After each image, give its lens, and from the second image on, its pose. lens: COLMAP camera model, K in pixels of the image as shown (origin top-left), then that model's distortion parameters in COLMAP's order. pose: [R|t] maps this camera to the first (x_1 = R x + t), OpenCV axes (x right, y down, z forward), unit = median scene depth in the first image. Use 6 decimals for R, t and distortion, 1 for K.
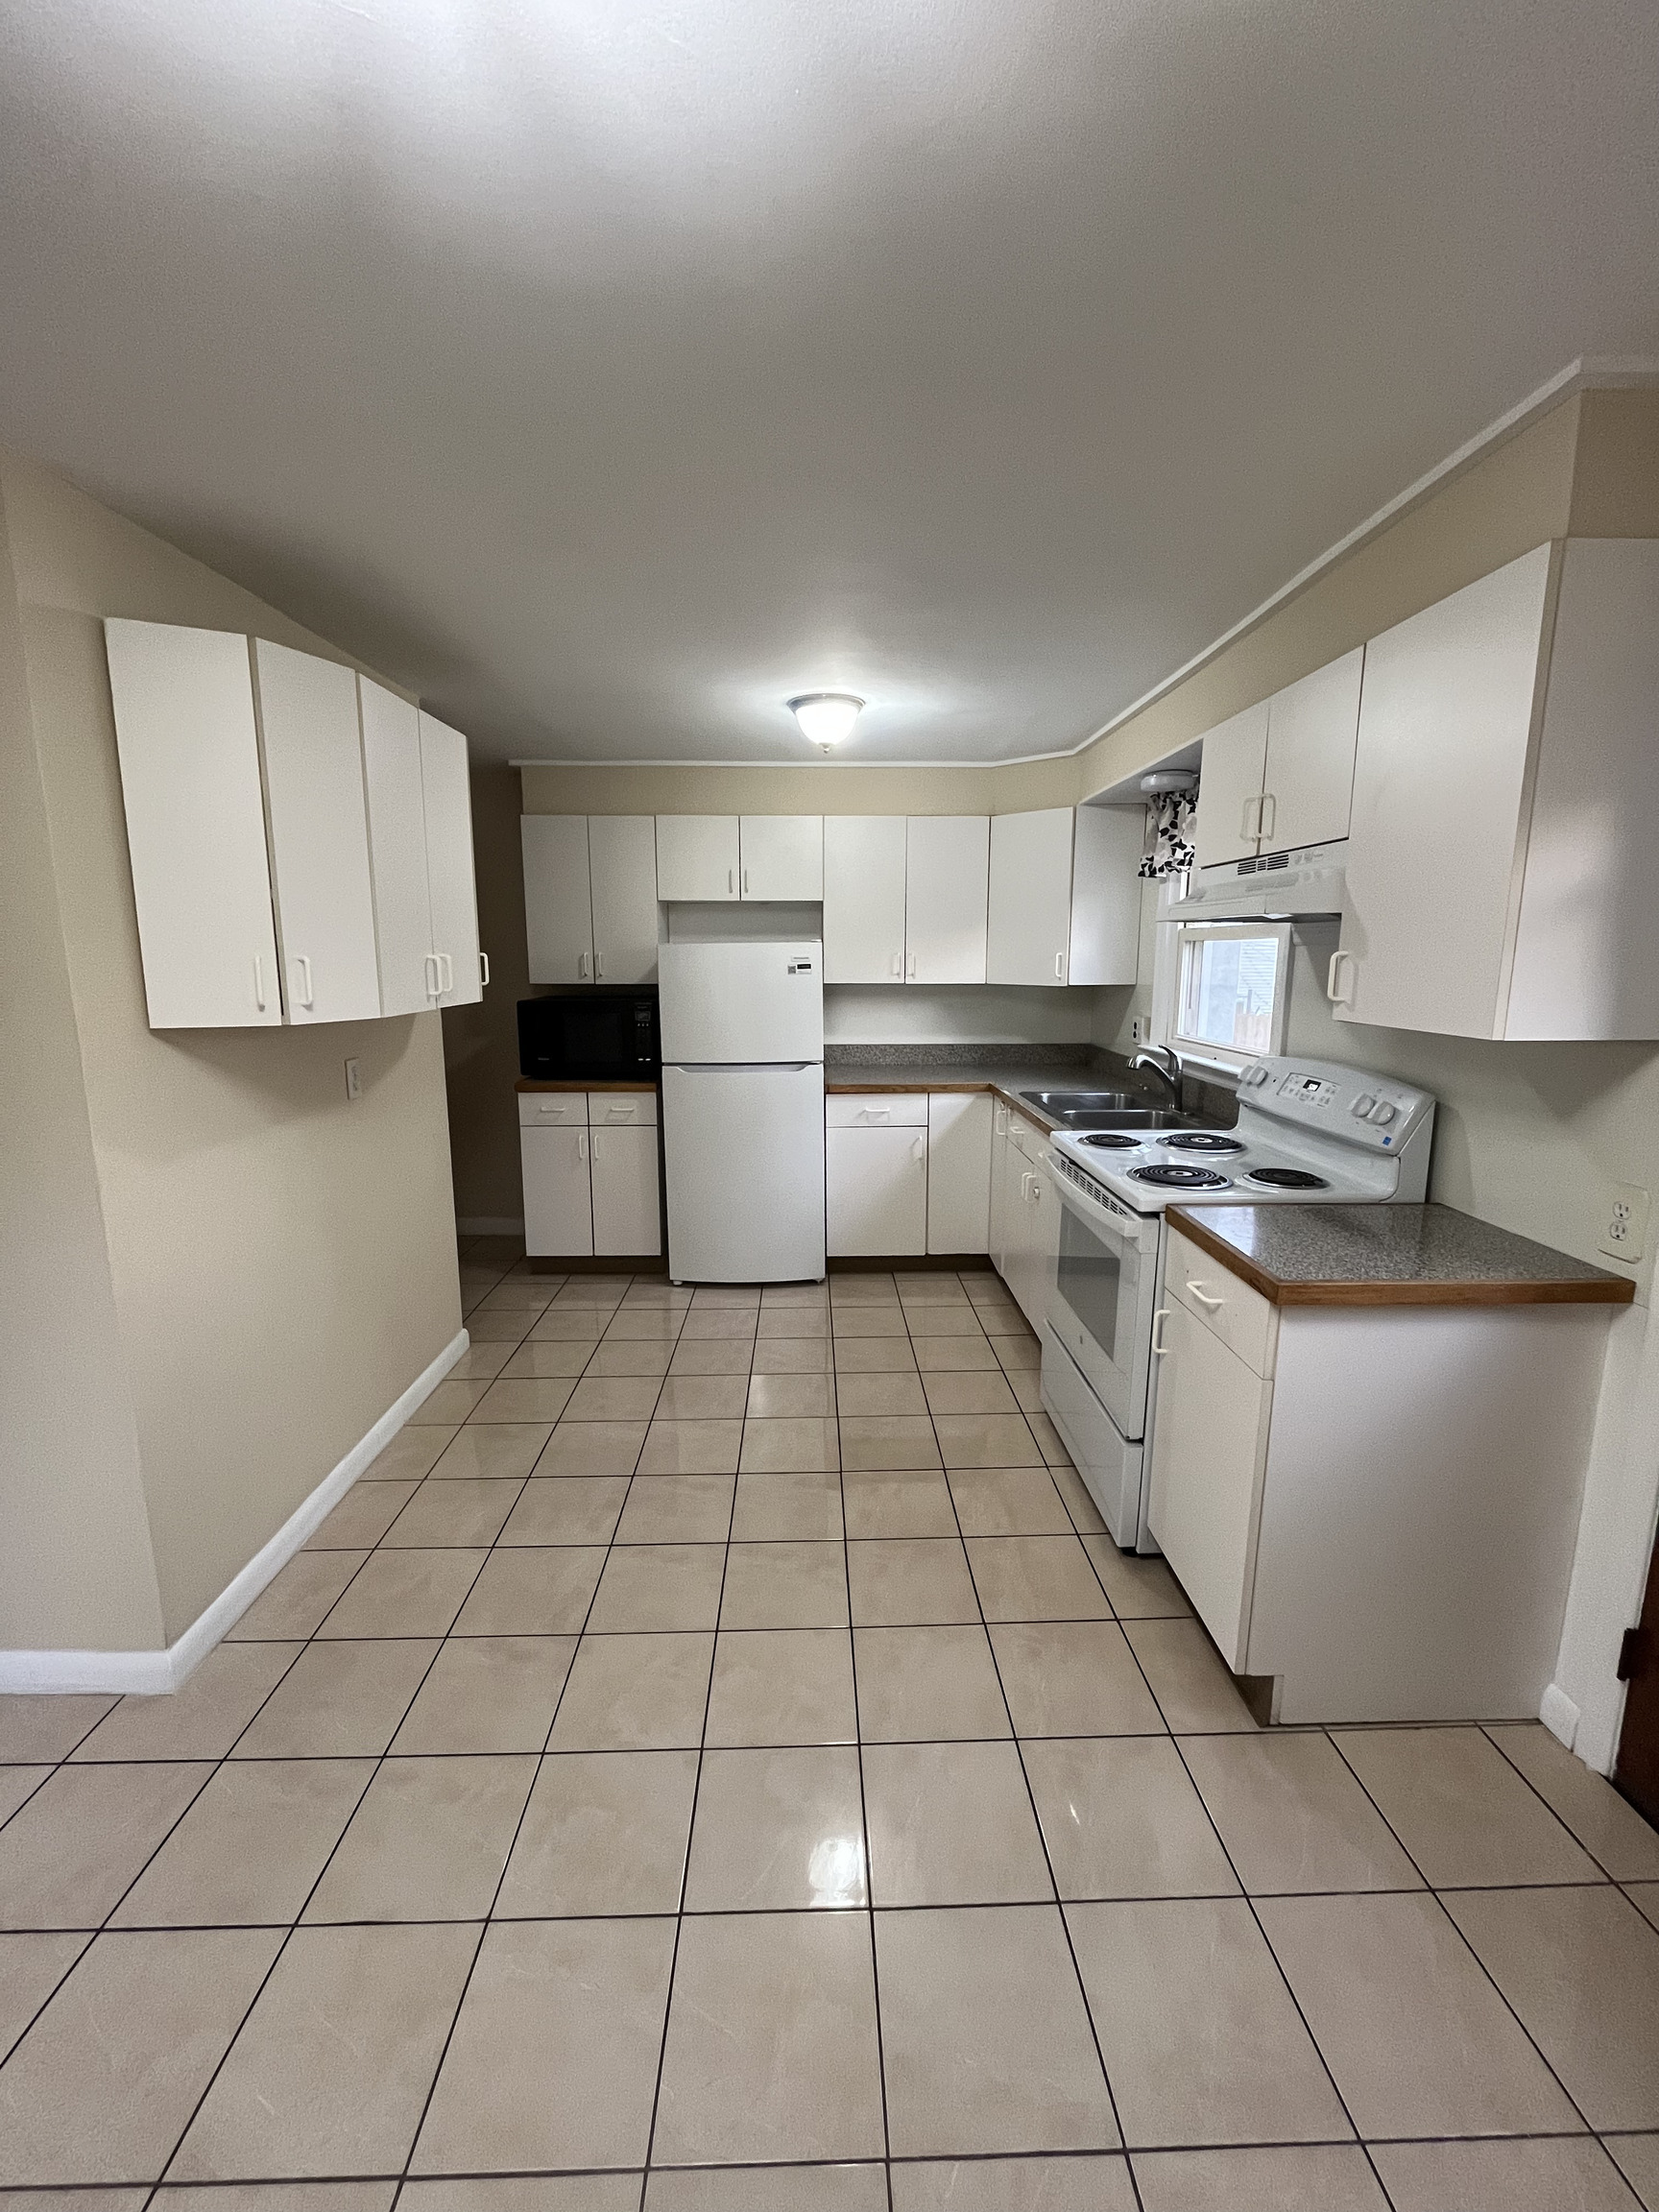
lens RADIAL K [[894.6, 0, 823.0], [0, 894.6, 1103.5], [0, 0, 1]] dist [-0.000901, -0.000269]
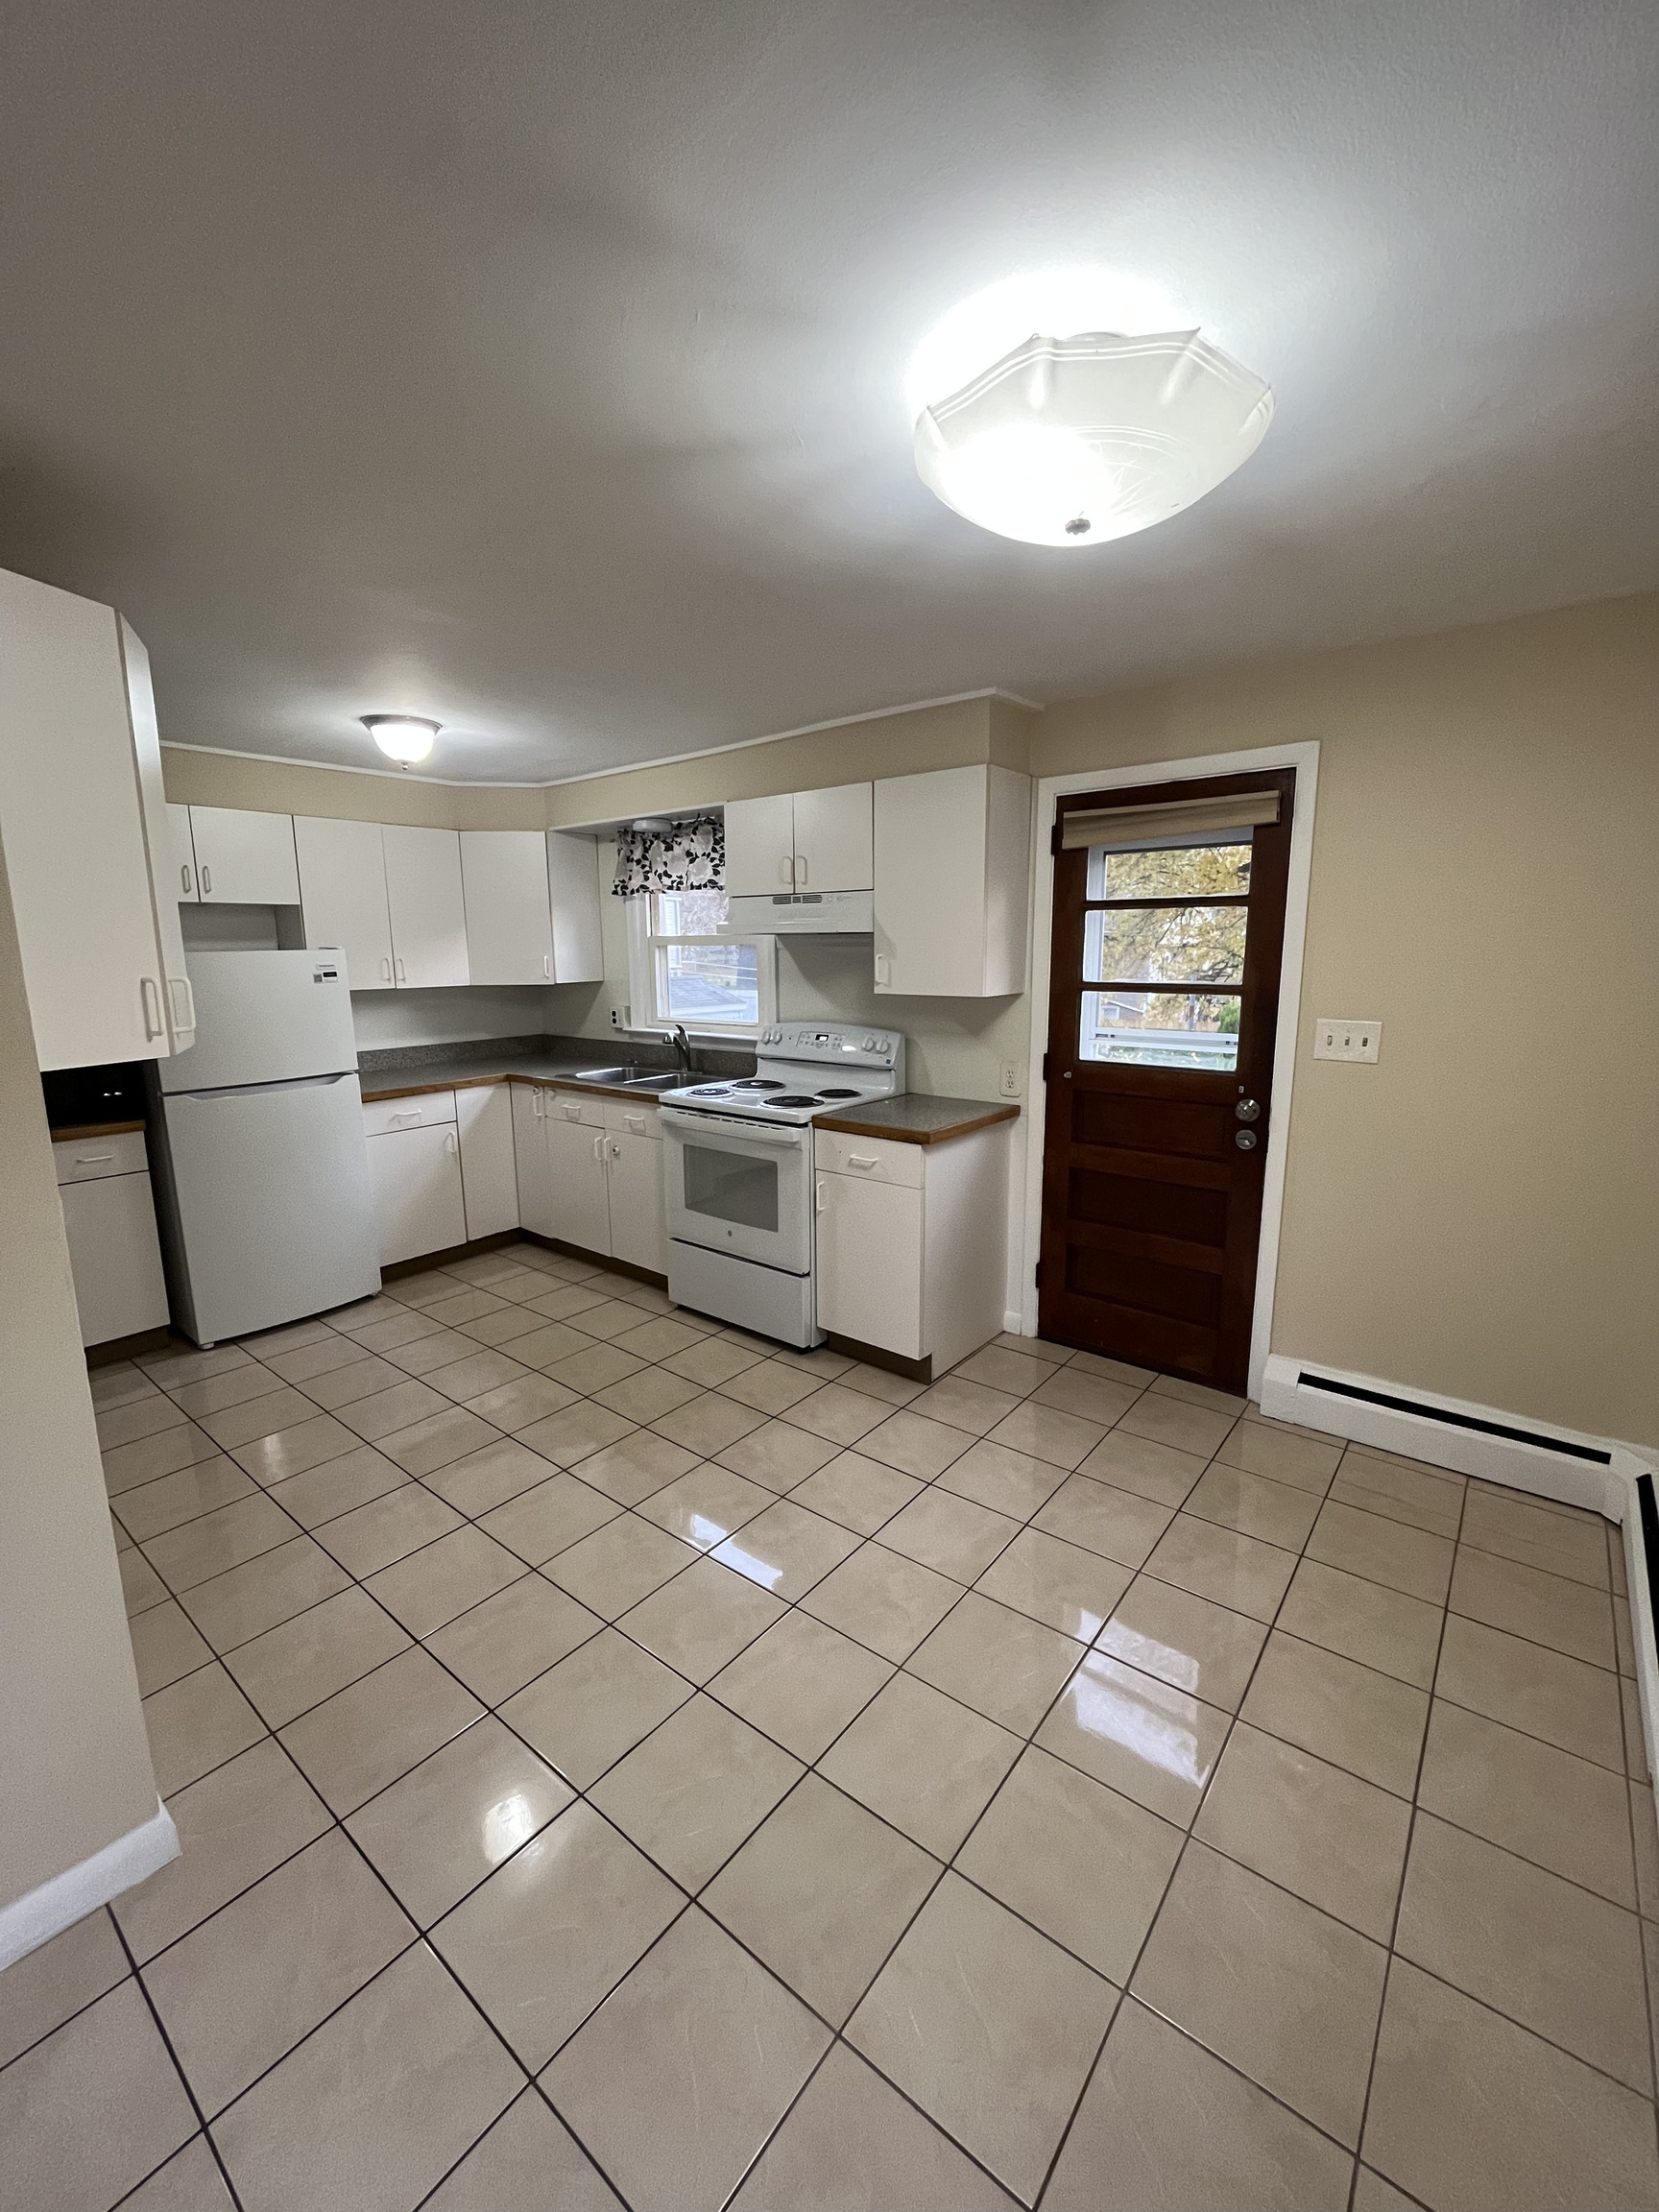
lens RADIAL K [[894.6, 0, 823.0], [0, 894.6, 1103.5], [0, 0, 1]] dist [-0.000901, -0.000269]
pose [[0.642865, -0.139752, 0.753123, -0.421615], [0.137438, 0.988304, 0.066076, -0.005936], [-0.753548, 0.061030, 0.654553, -0.024887]]
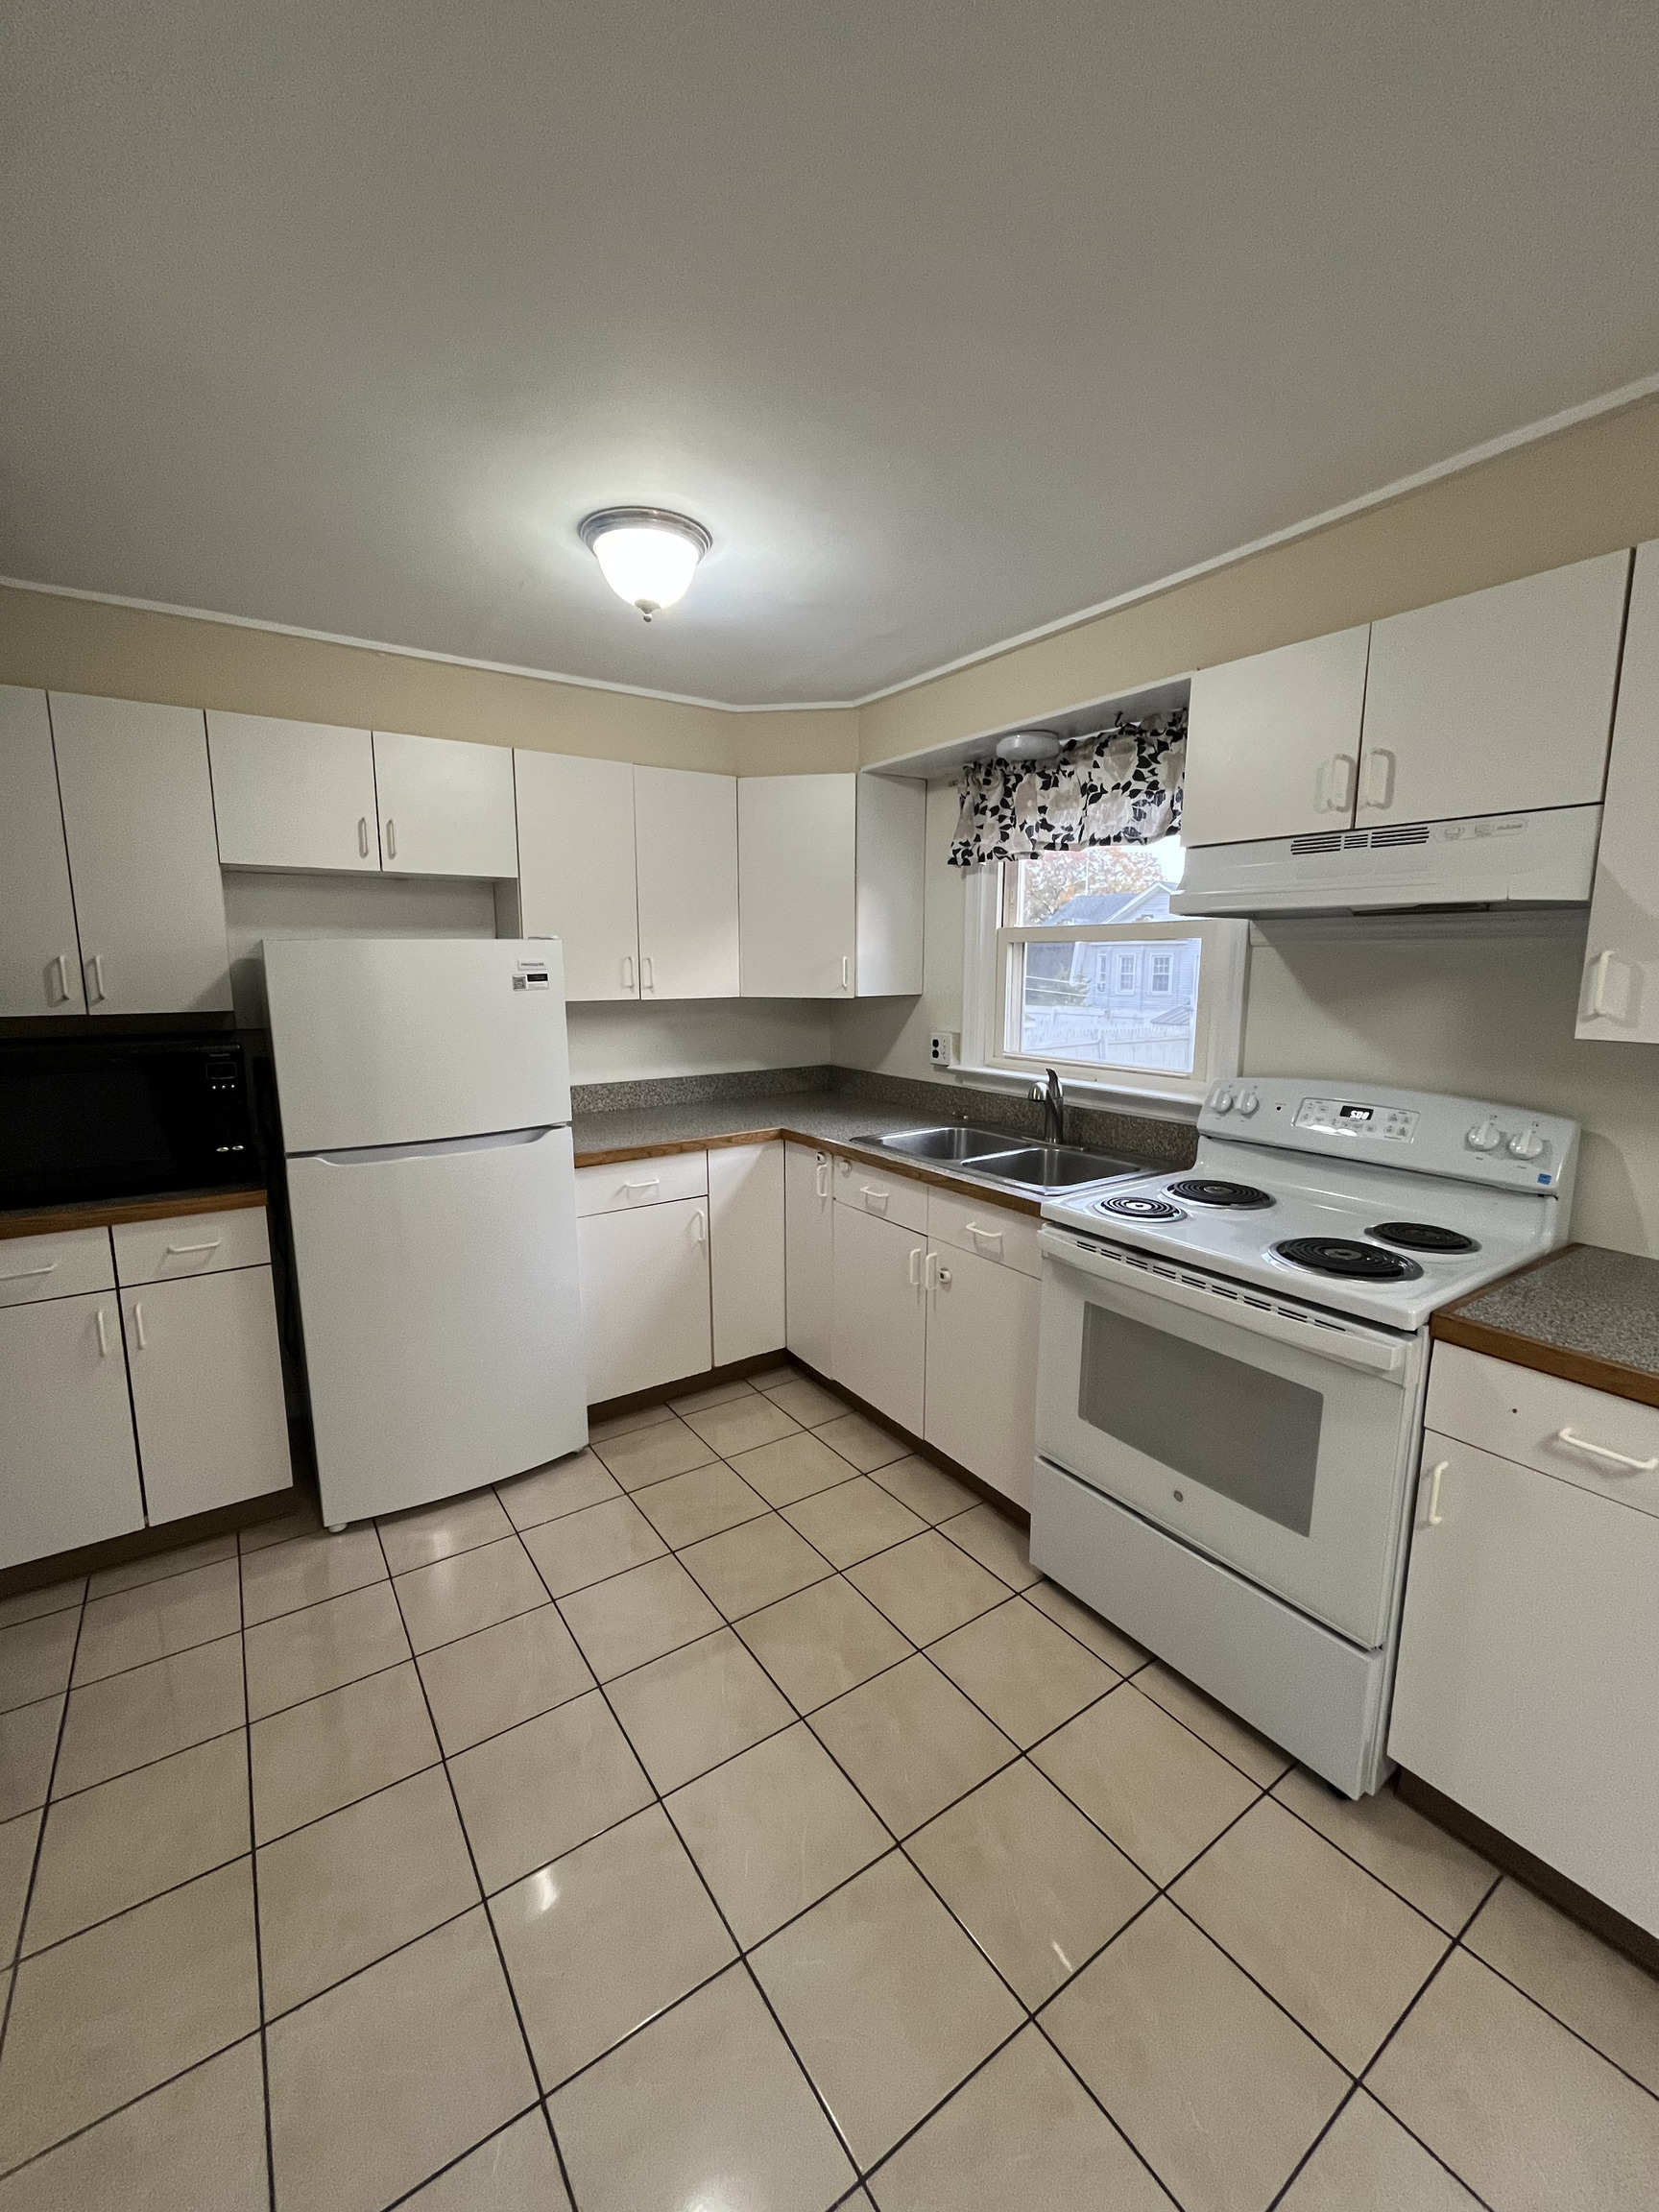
lens RADIAL K [[894.6, 0, 823.0], [0, 894.6, 1103.5], [0, 0, 1]] dist [-0.000901, -0.000269]
pose [[0.836092, -0.087406, 0.541581, -0.201256], [0.091816, 0.995596, 0.018934, -0.056941], [-0.540850, 0.033895, 0.840436, 0.356241]]
